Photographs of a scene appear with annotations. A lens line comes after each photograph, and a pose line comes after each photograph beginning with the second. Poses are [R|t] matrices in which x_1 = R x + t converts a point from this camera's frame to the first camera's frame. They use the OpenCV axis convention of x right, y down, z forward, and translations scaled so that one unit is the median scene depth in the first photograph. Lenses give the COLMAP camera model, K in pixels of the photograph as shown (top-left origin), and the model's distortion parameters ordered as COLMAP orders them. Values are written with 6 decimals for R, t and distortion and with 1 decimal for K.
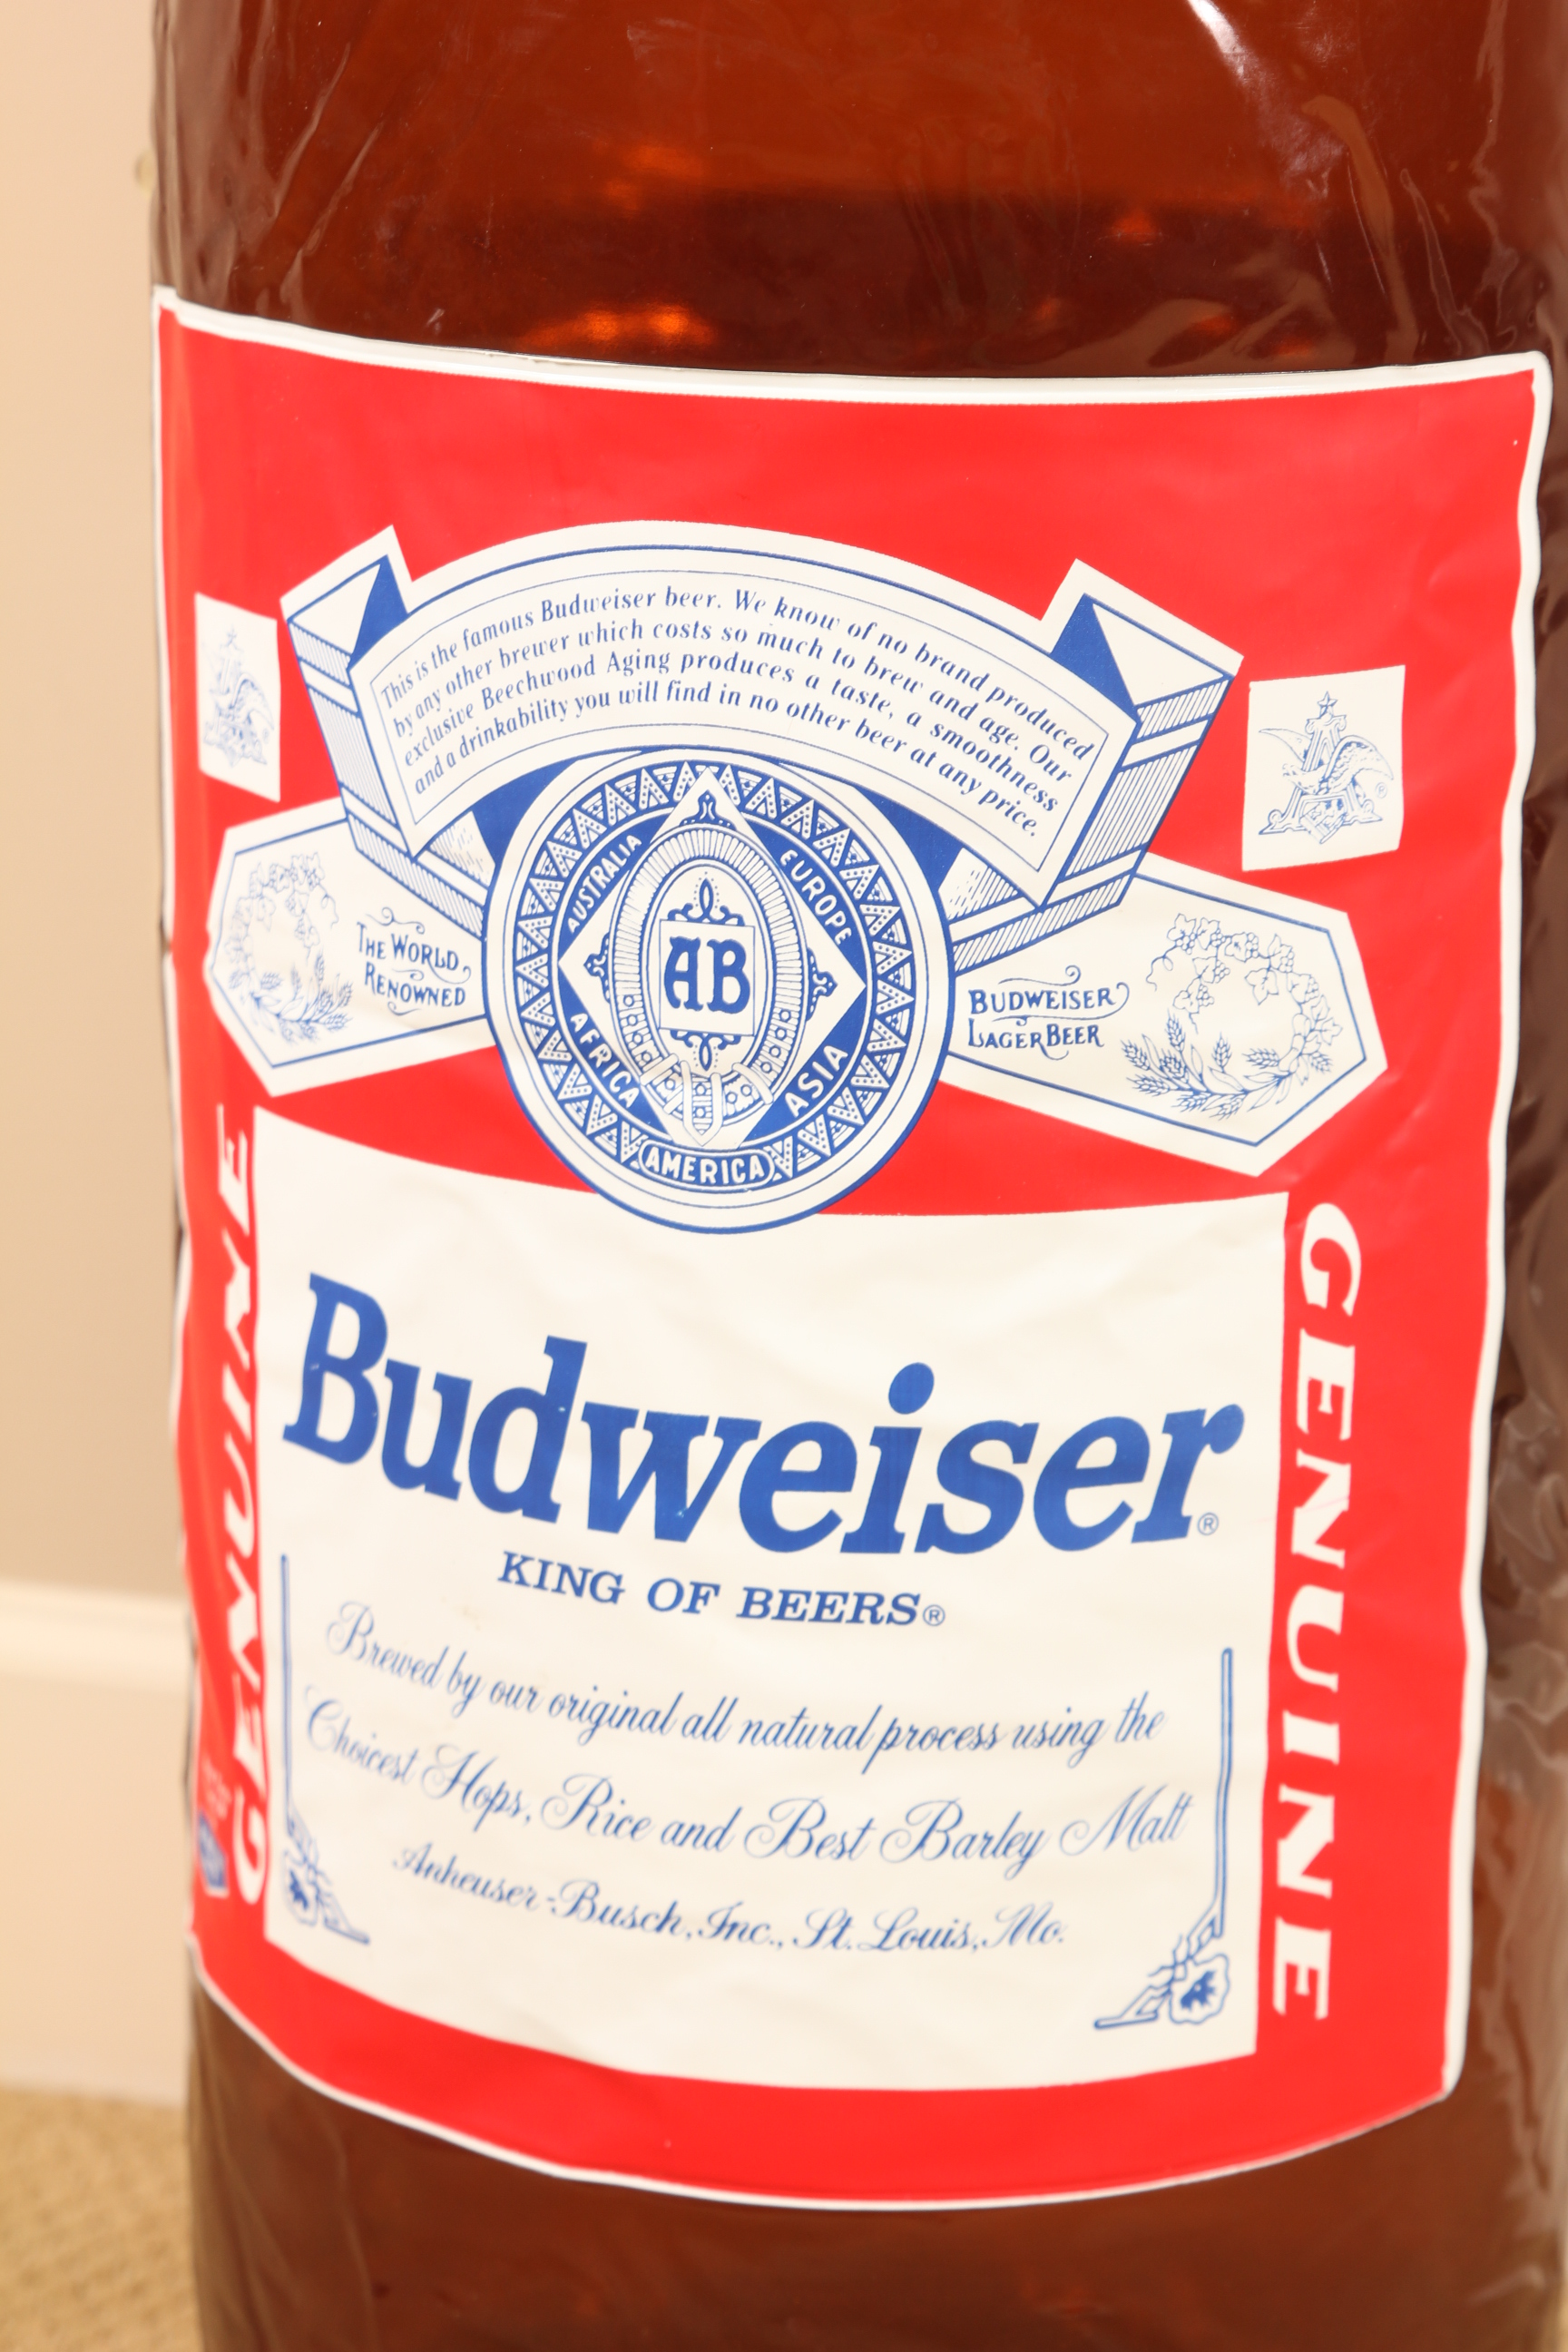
lens RADIAL K [[5594.1, 0, 796.2], [0, 5594.1, 1180.6], [0, 0, 1]] dist [0.054370, 0.000000]
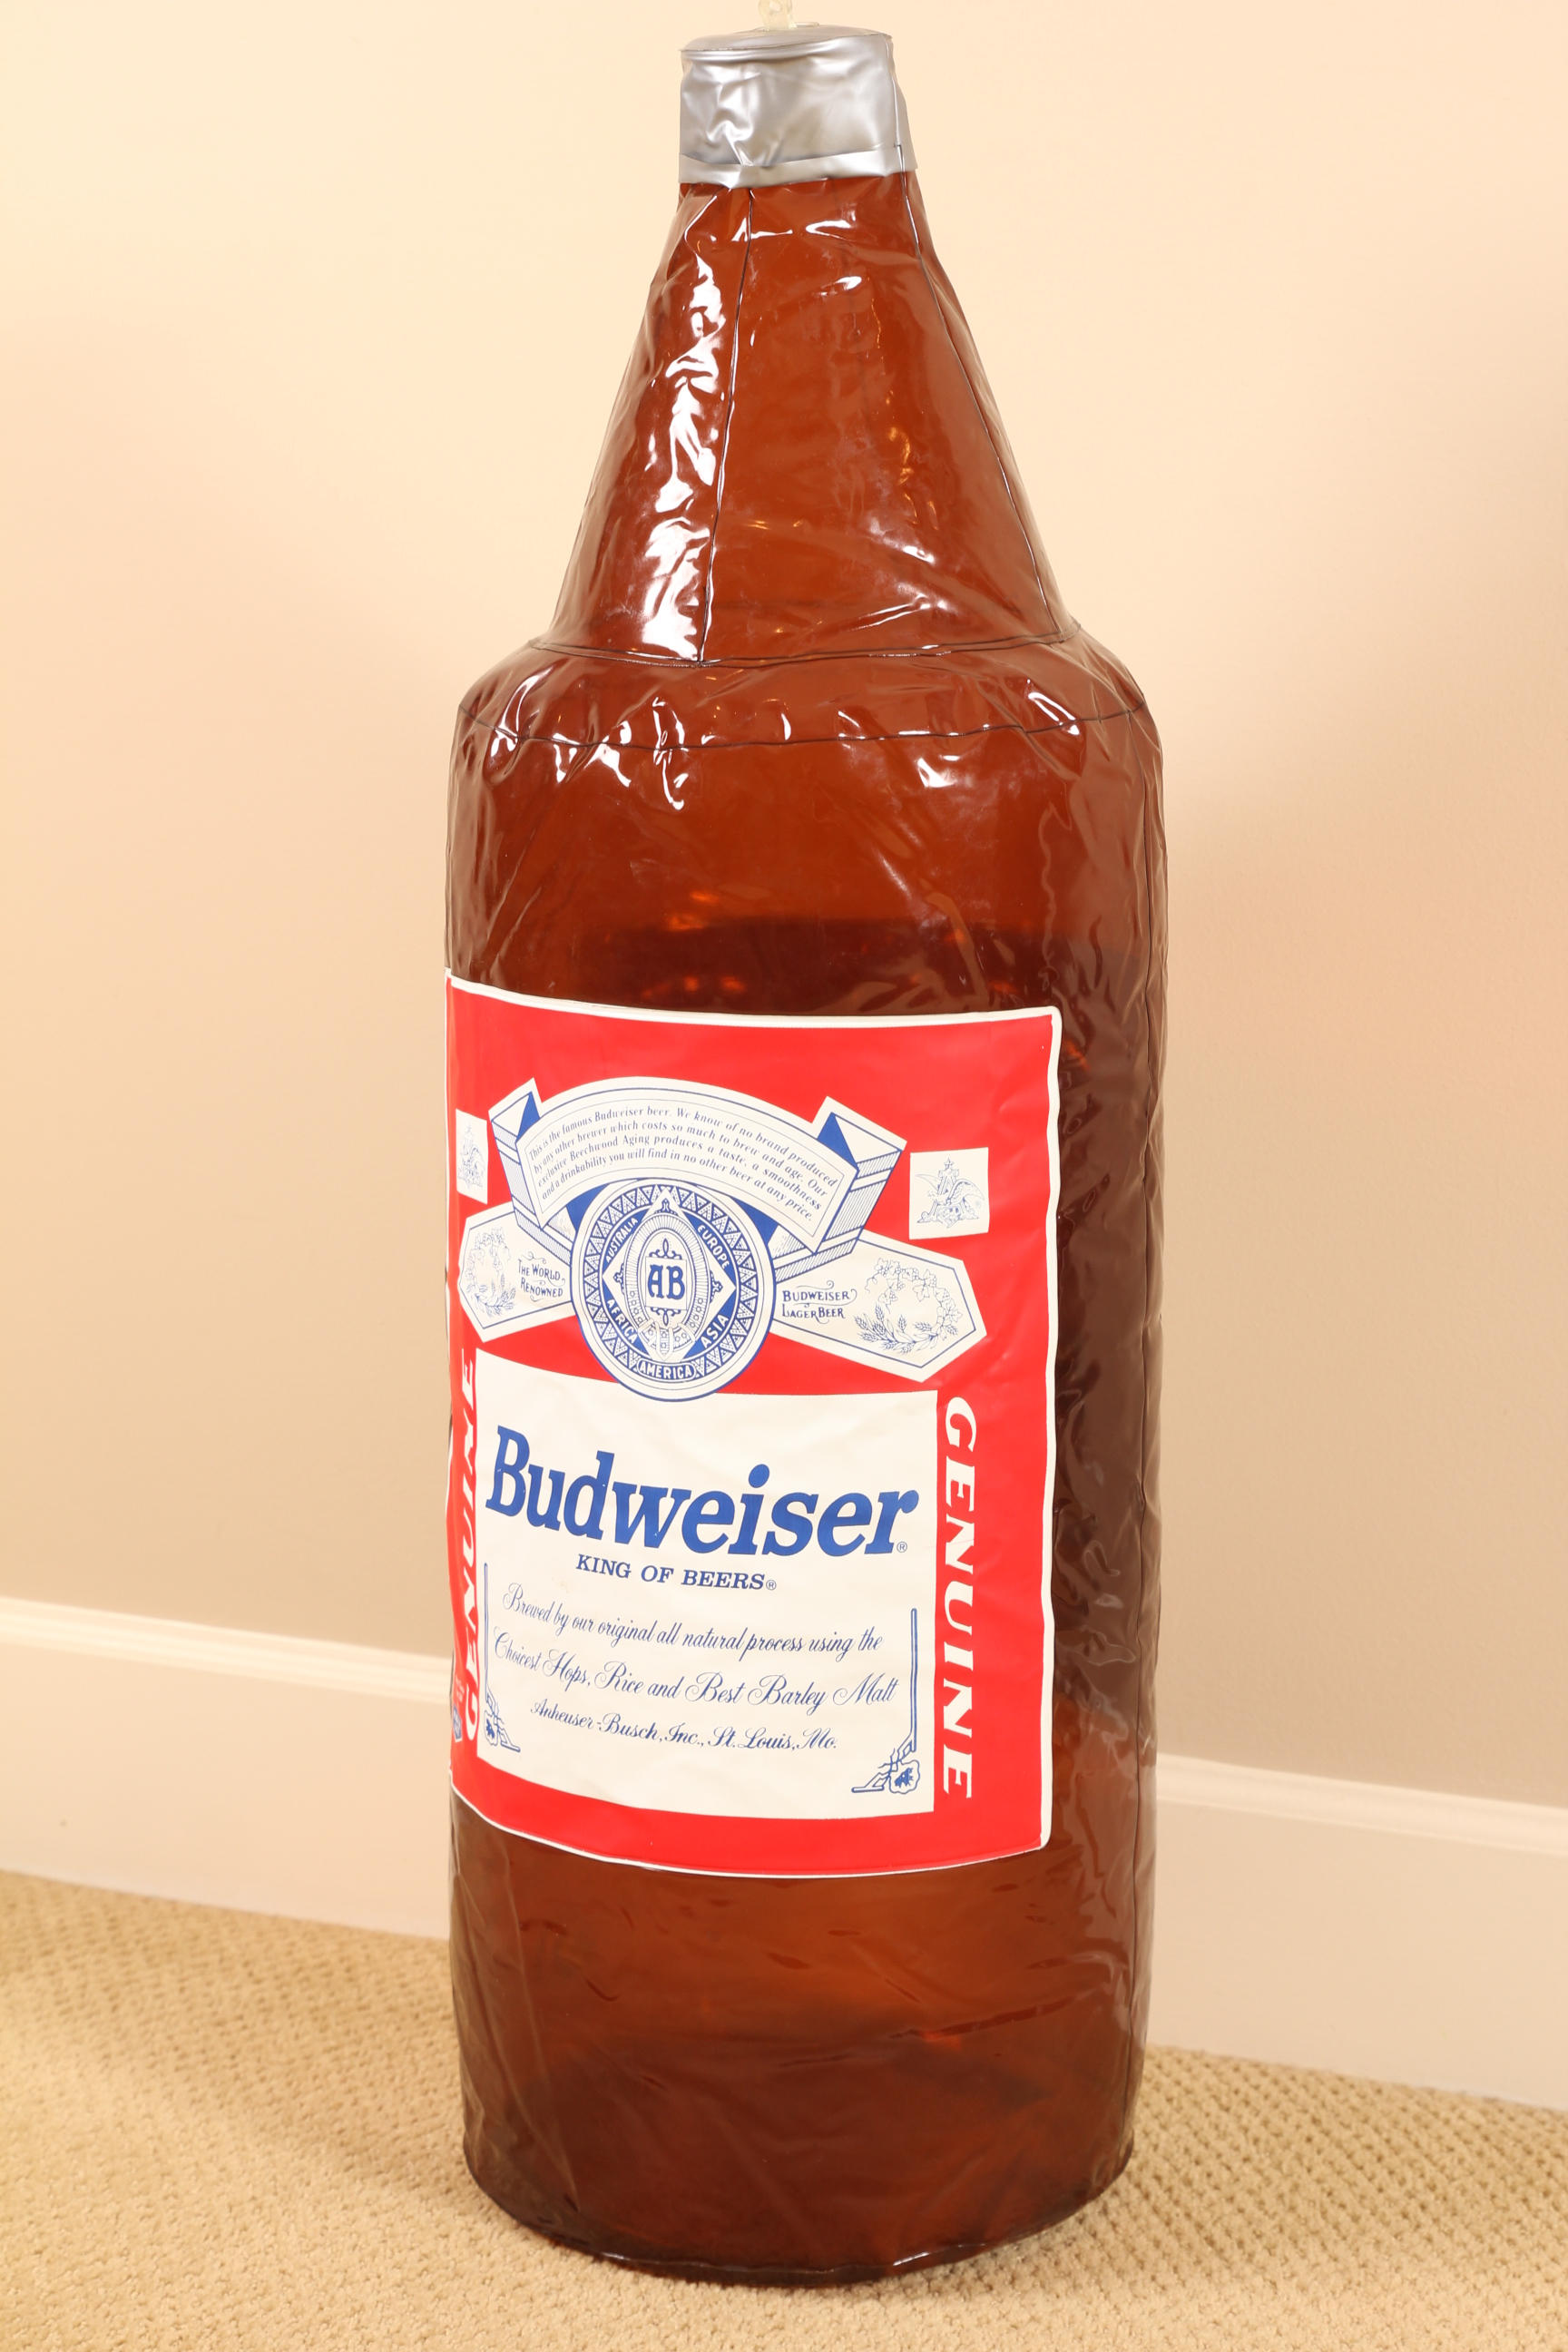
lens RADIAL K [[5017.0, 0, 773.5], [0, 5017.0, 1173.5], [0, 0, 1]] dist [0.161291, 0.000000]
pose [[0.992855, 0.016069, -0.118240, 0.250908], [-0.028250, 0.994376, -0.102072, 0.117437], [0.115935, 0.104683, 0.987725, -0.920551]]
